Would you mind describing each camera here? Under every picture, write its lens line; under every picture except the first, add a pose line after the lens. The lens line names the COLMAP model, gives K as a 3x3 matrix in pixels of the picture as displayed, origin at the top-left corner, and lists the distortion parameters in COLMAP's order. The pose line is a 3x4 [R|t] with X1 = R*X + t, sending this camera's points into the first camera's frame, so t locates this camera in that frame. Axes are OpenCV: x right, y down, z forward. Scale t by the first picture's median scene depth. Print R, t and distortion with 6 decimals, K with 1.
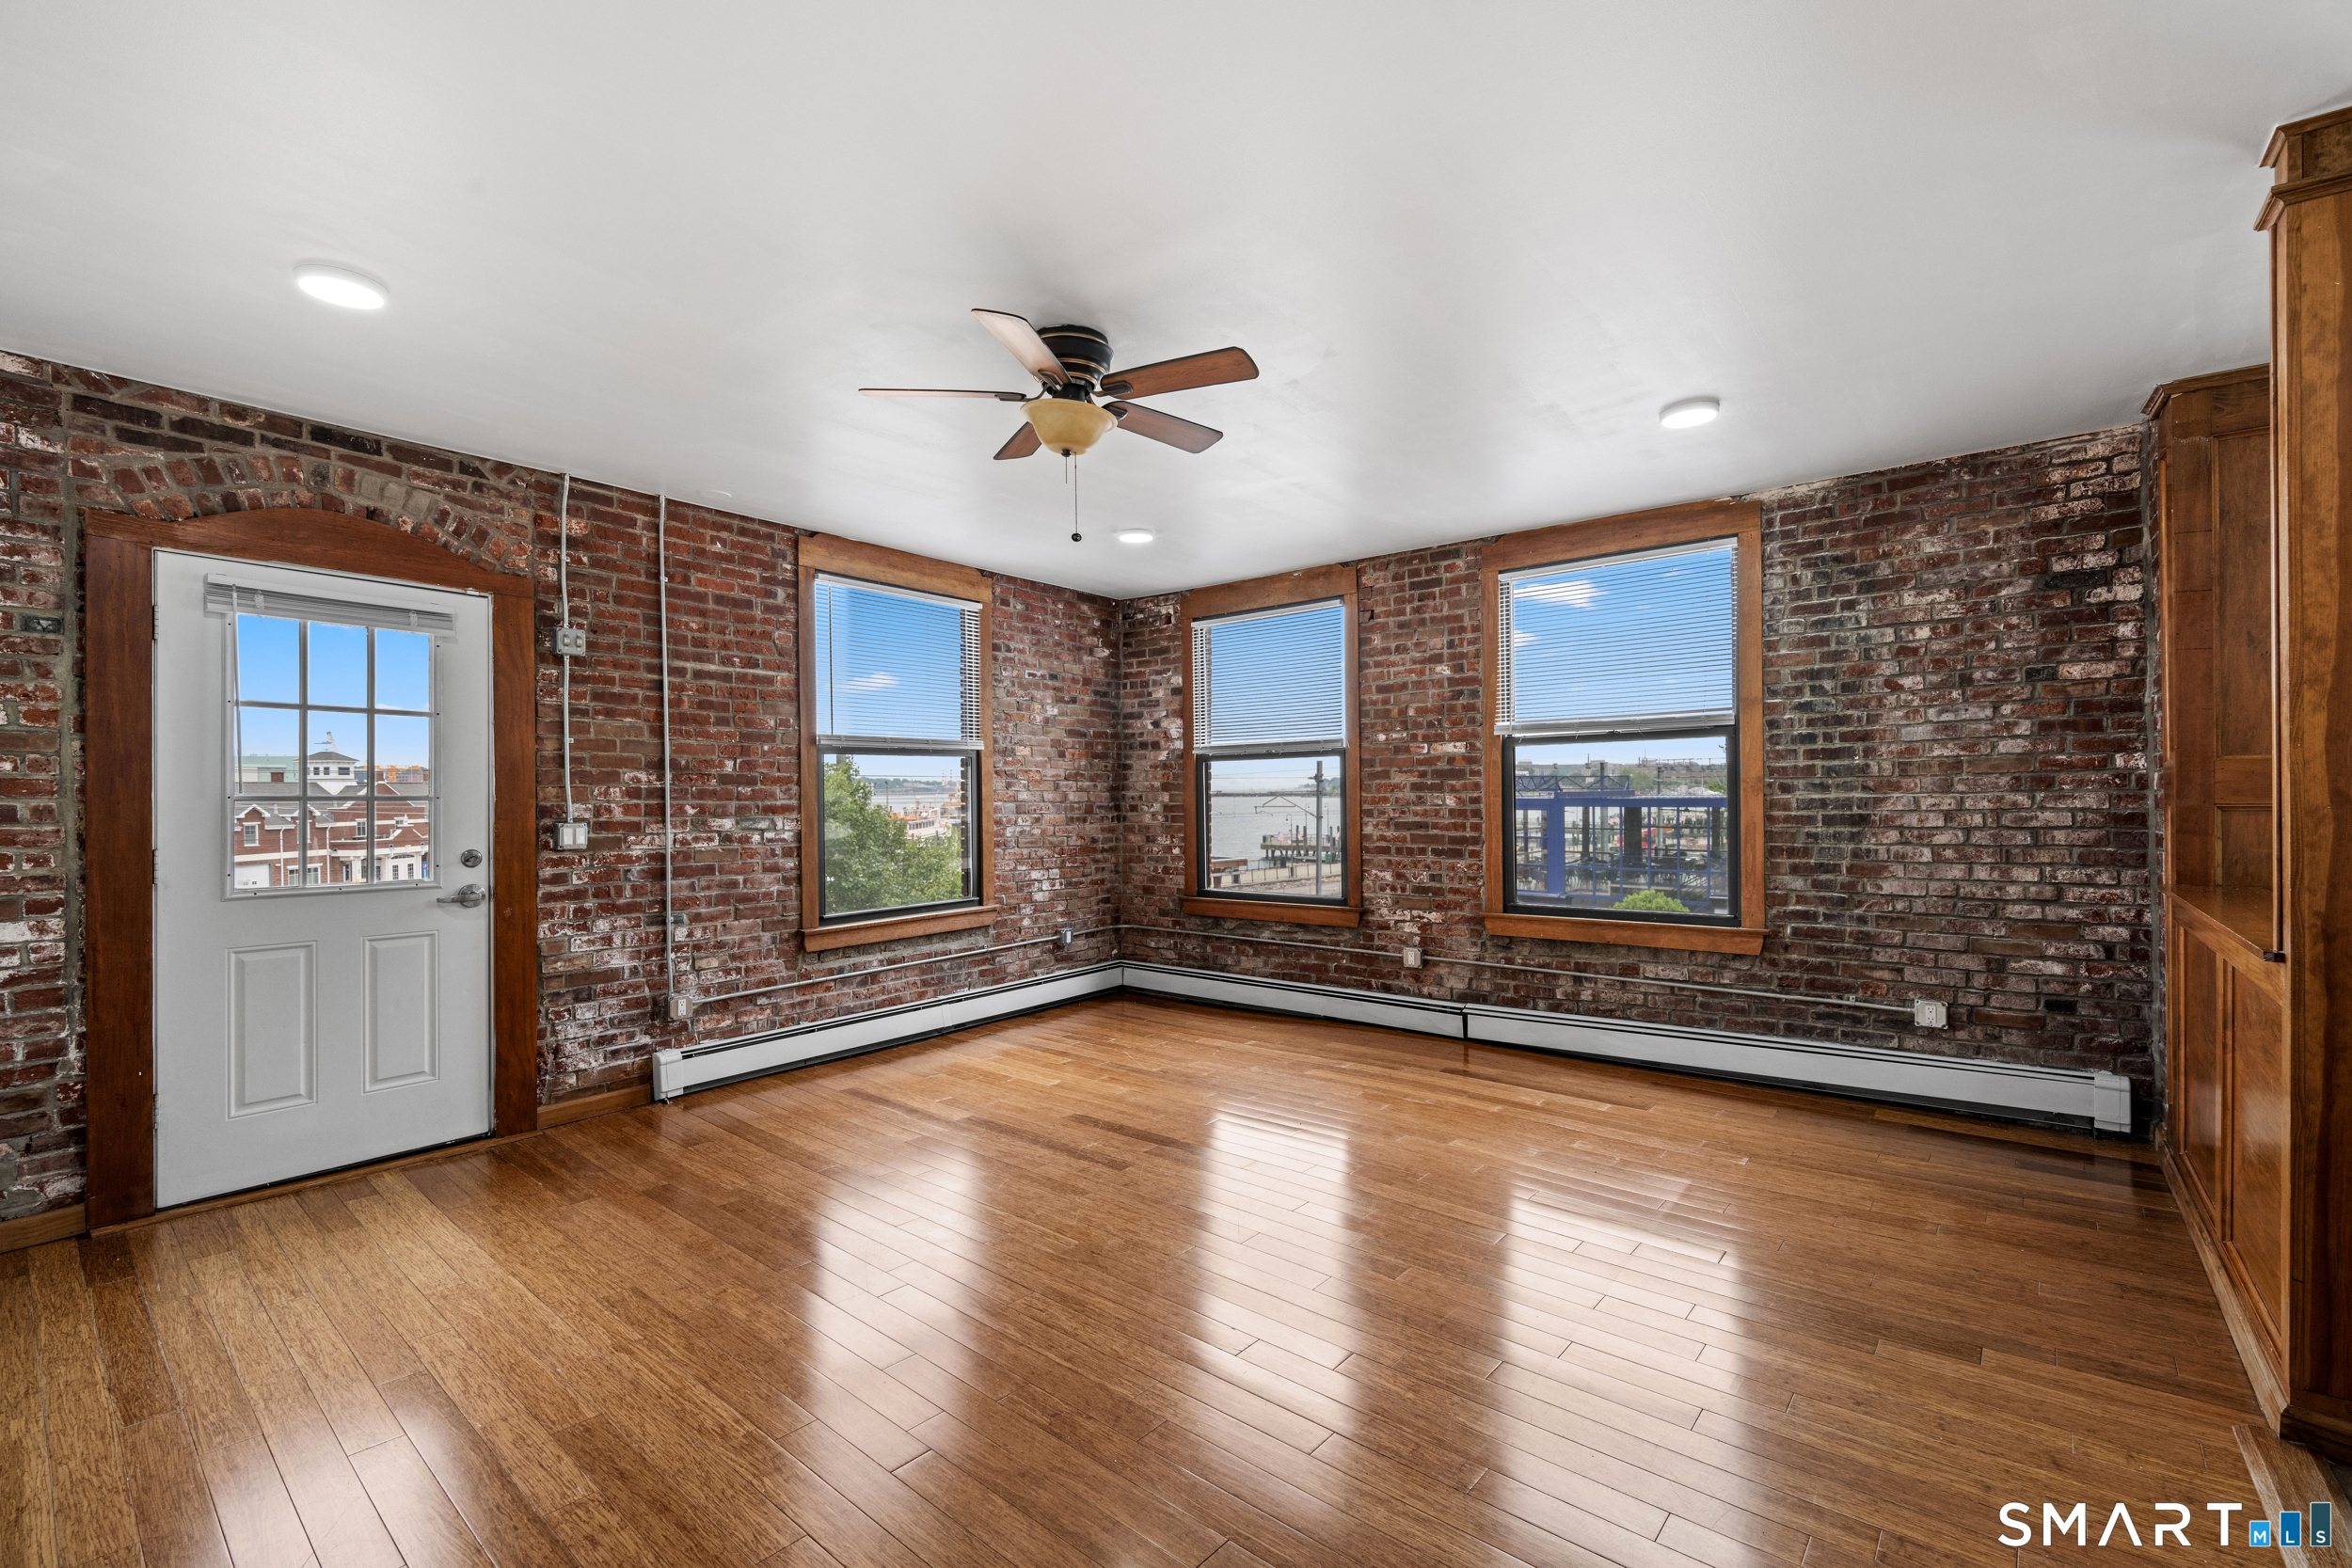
lens RADIAL K [[1003.7, 0, 1150.3], [0, 1003.7, 796.2], [0, 0, 1]] dist [0.002750, -0.000273]
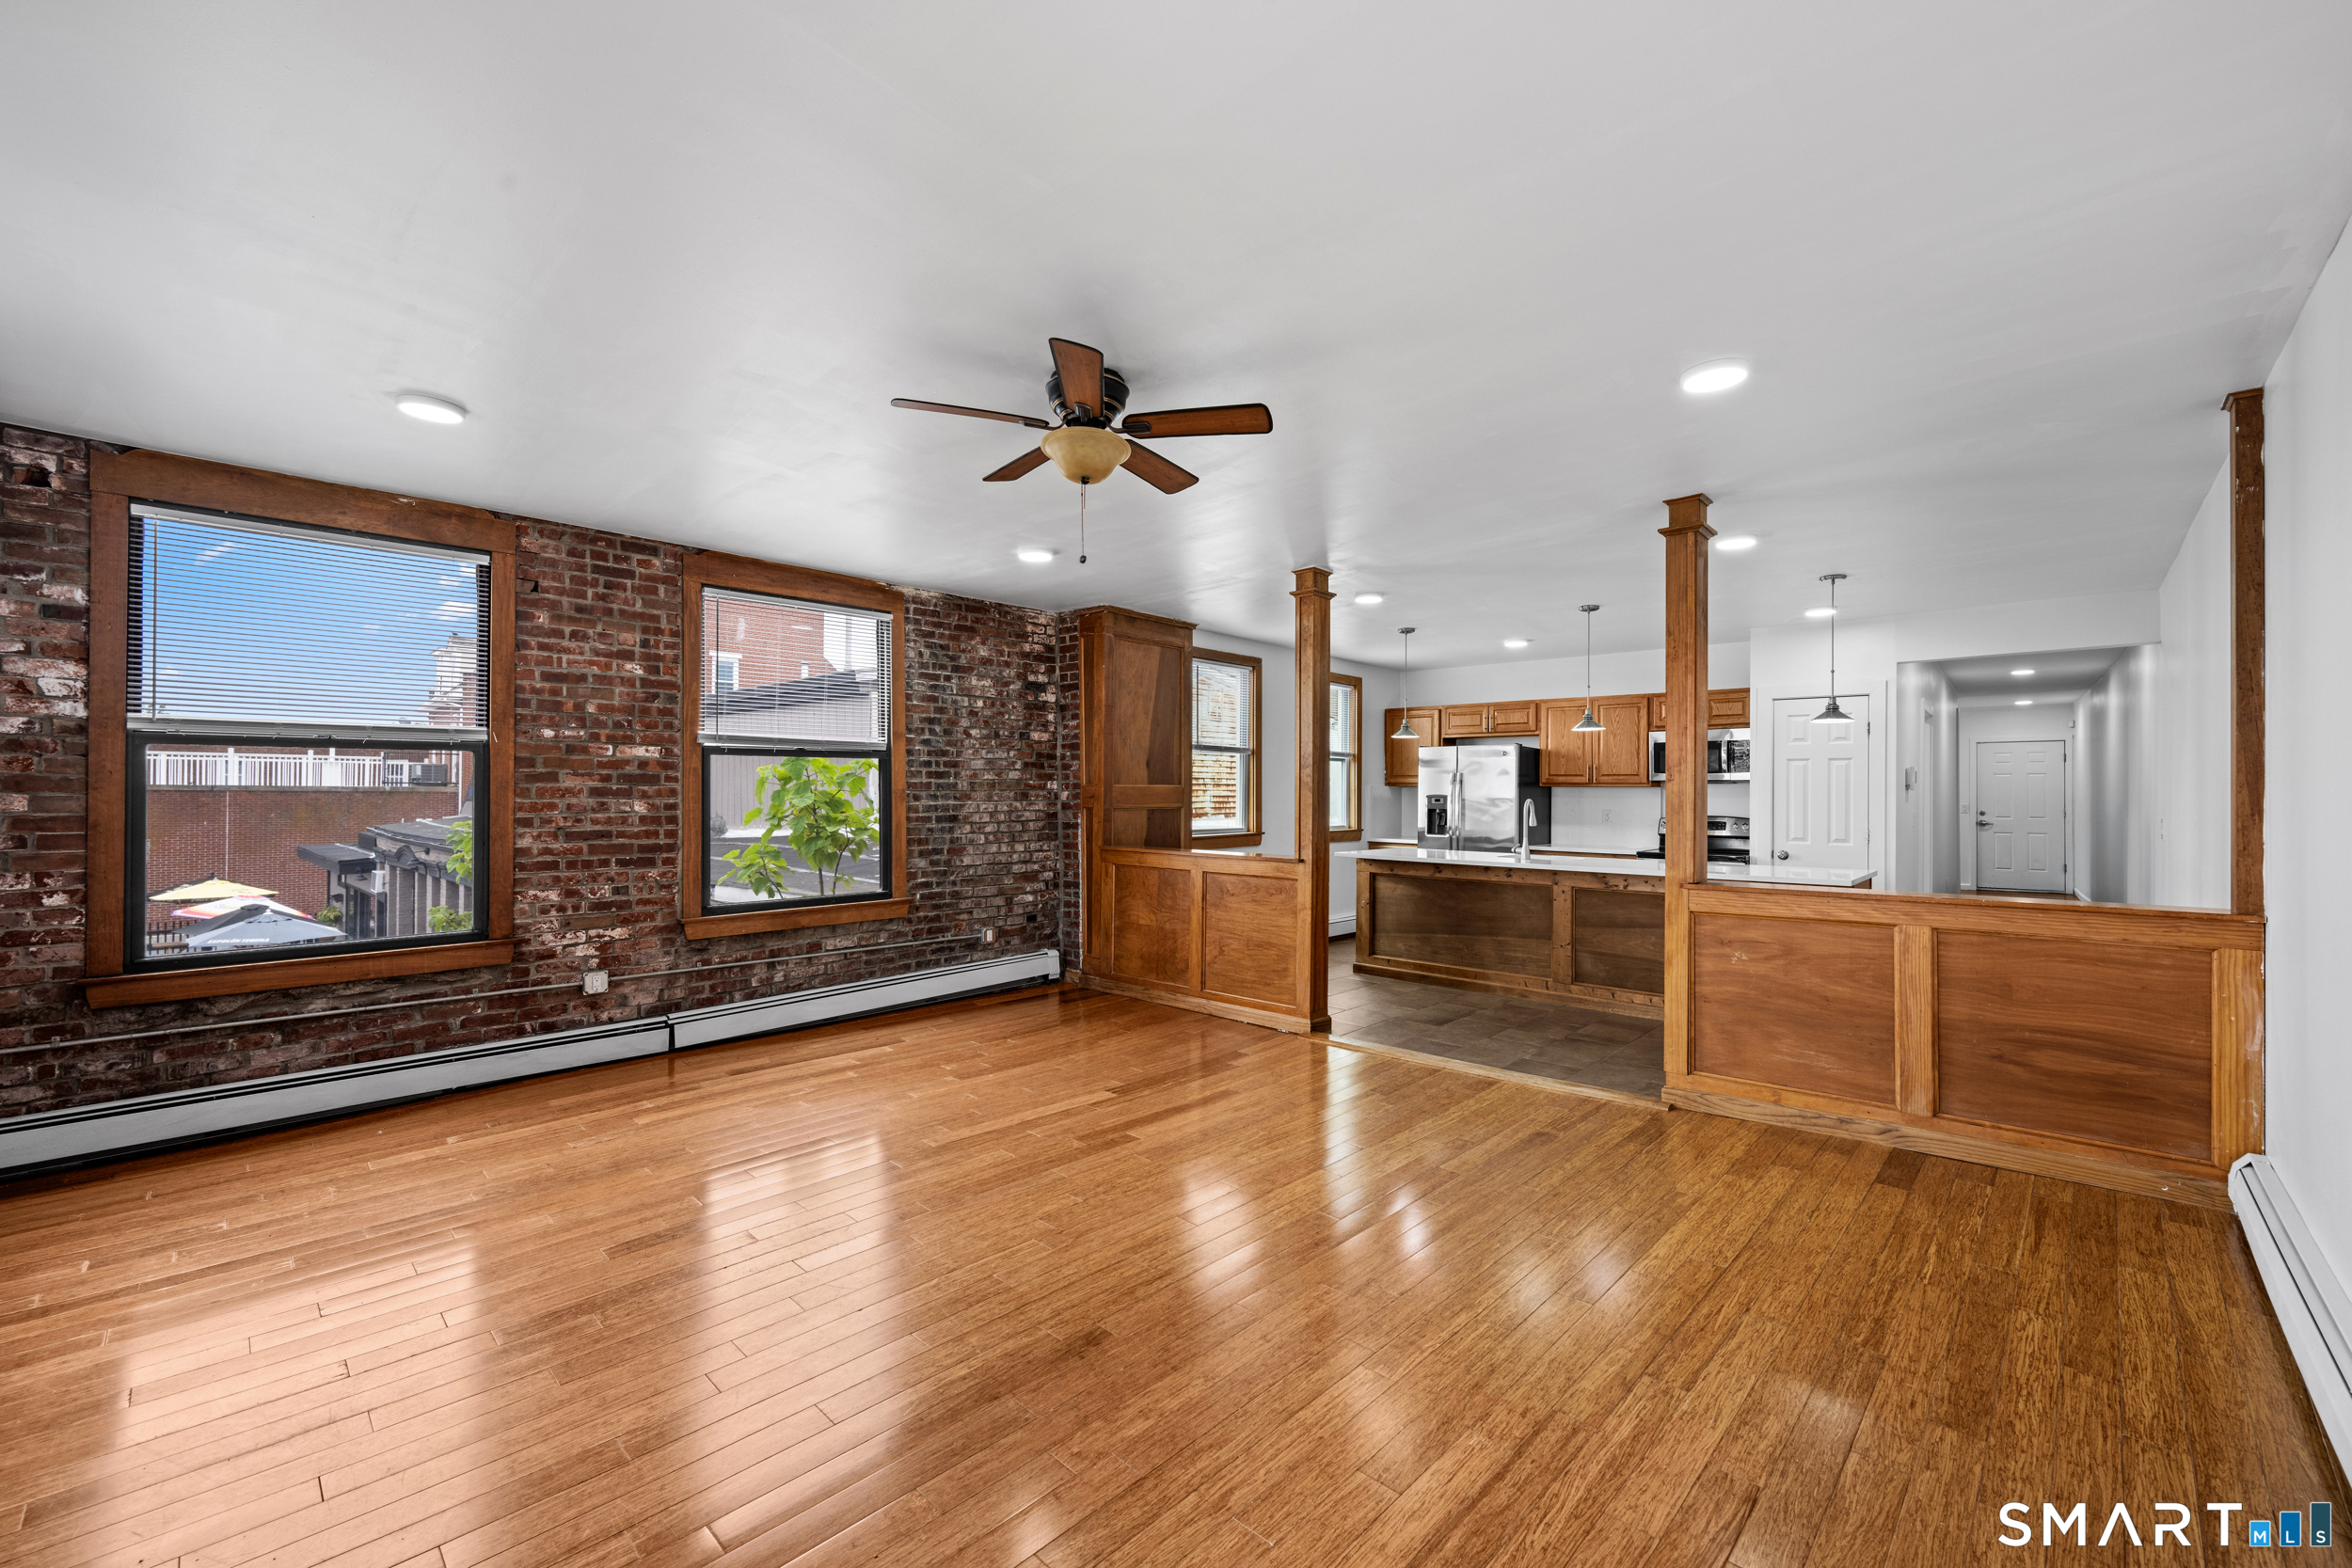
lens RADIAL K [[958.9, 0, 1154.7], [0, 958.9, 787.0], [0, 0, 1]] dist [-0.003469, 0.000399]
pose [[0.075370, 0.022395, 0.996904, -0.702894], [0.002815, 0.999739, -0.022671, 0.009065], [-0.997152, 0.004515, 0.075287, 0.552760]]
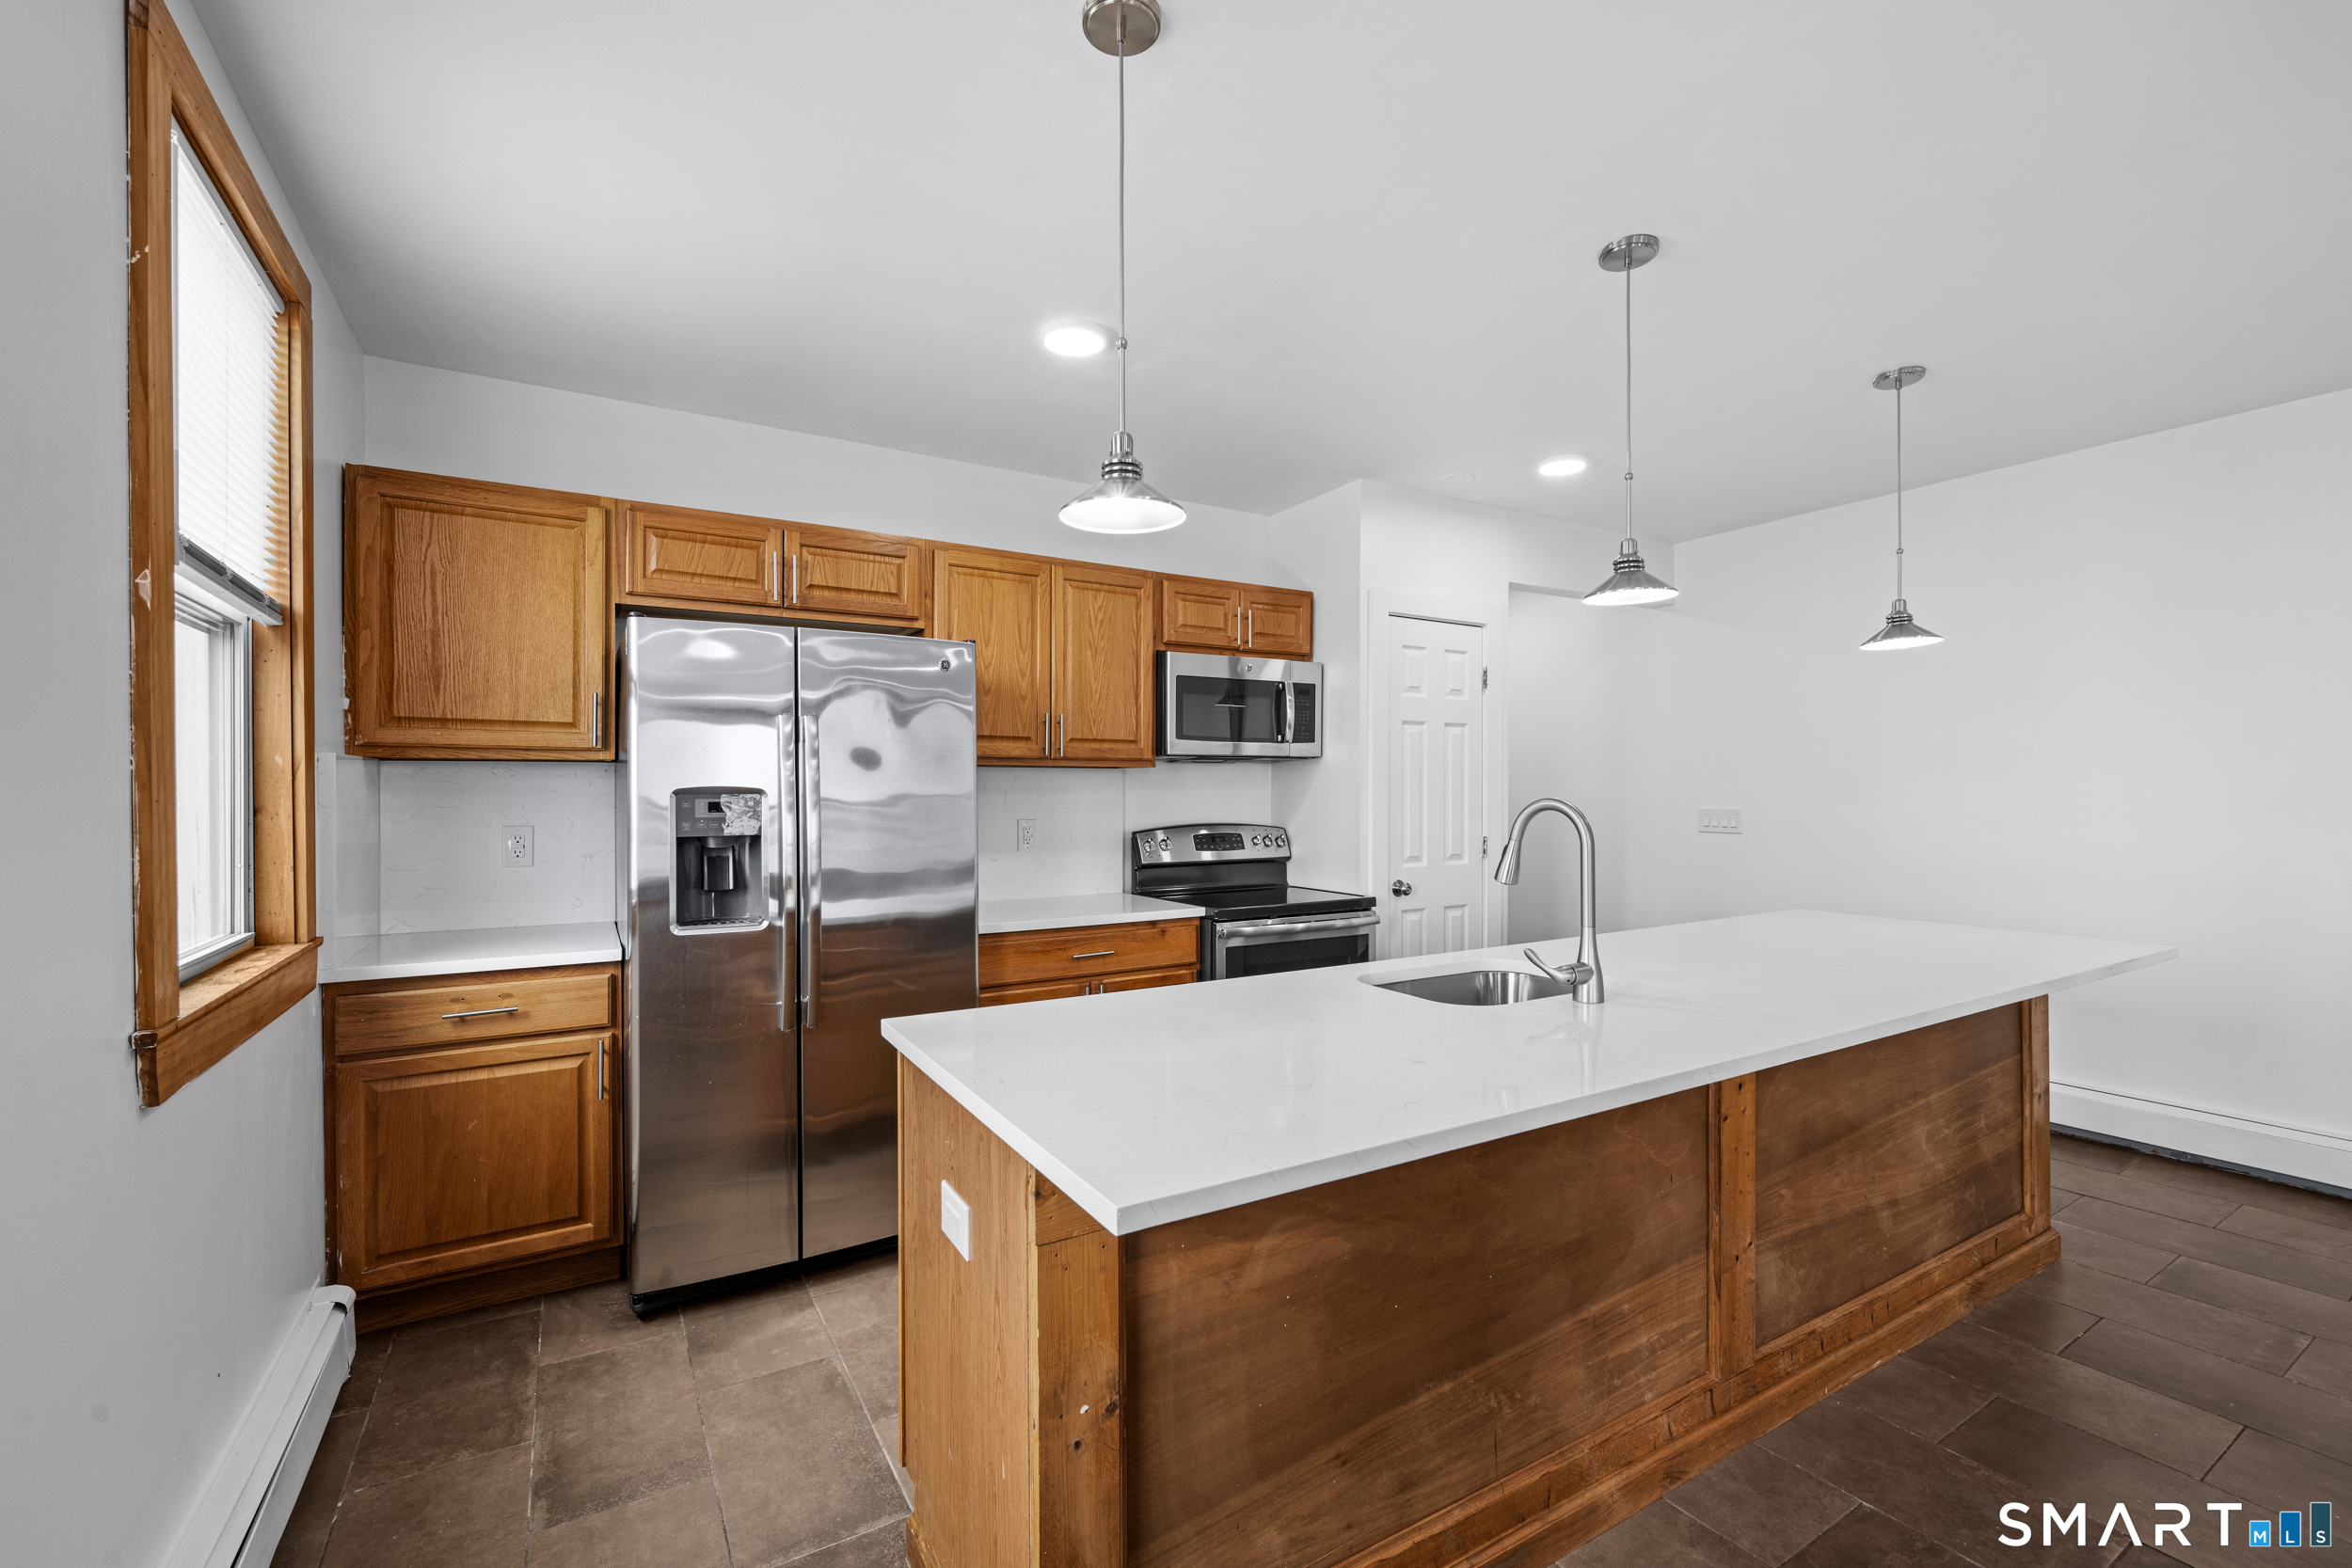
lens RADIAL K [[1003.7, 0, 1181.2], [0, 1003.7, 764.4], [0, 0, 1]] dist [0.002750, -0.000273]
pose [[-0.946770, 0.021716, 0.321177, 0.806679], [0.017935, 0.999731, -0.014726, -0.017896], [-0.321410, -0.008182, -0.946905, 0.597987]]
